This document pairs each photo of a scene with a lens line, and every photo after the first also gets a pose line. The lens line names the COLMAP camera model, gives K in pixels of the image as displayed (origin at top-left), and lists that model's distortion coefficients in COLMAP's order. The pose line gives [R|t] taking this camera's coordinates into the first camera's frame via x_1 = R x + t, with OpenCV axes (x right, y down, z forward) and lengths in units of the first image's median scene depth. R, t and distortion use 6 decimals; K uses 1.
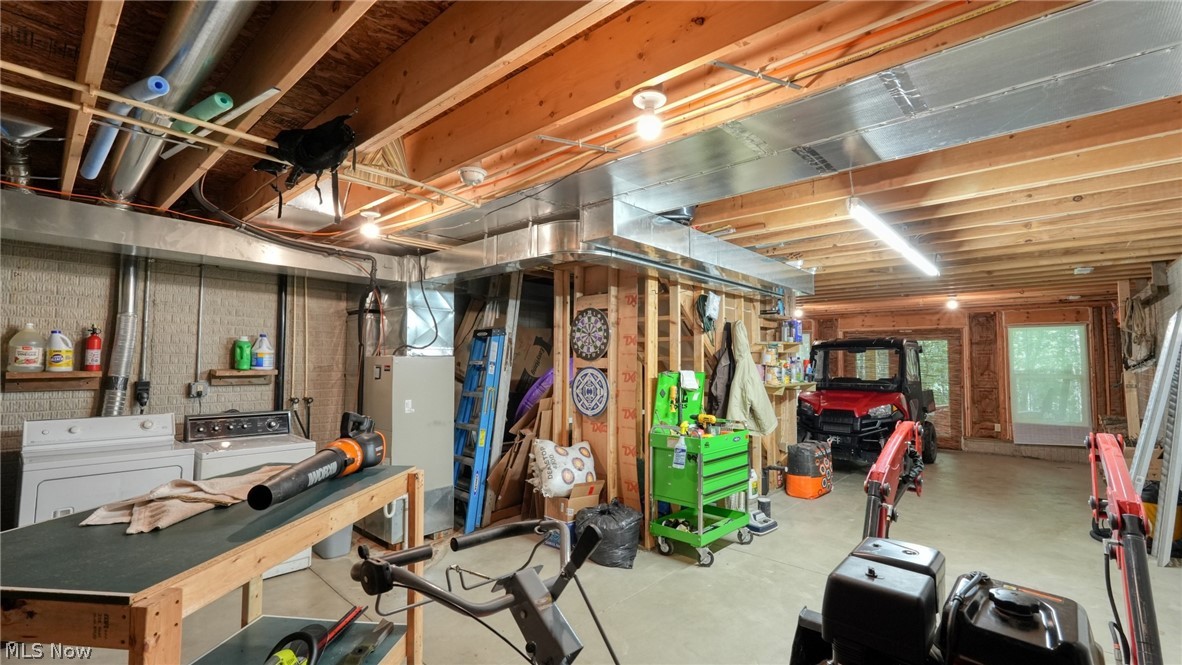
lens RADIAL K [[523.6, 0, 593.1], [0, 523.6, 333.6], [0, 0, 1]] dist [-0.008806, 0.005573]
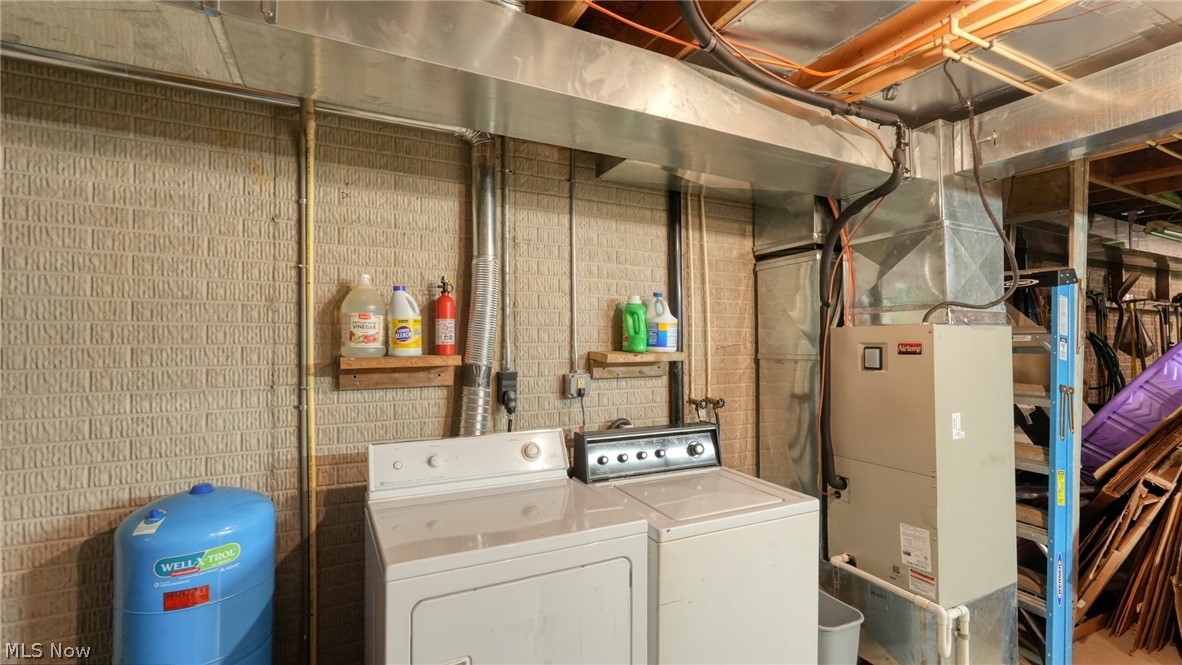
lens RADIAL K [[523.6, 0, 593.3], [0, 523.6, 336.7], [0, 0, 1]] dist [-0.008806, 0.005573]
pose [[0.932759, -0.011307, -0.360323, -0.570491], [0.026602, 0.998942, 0.037515, 0.031901], [0.359518, -0.044578, 0.932073, 0.490938]]
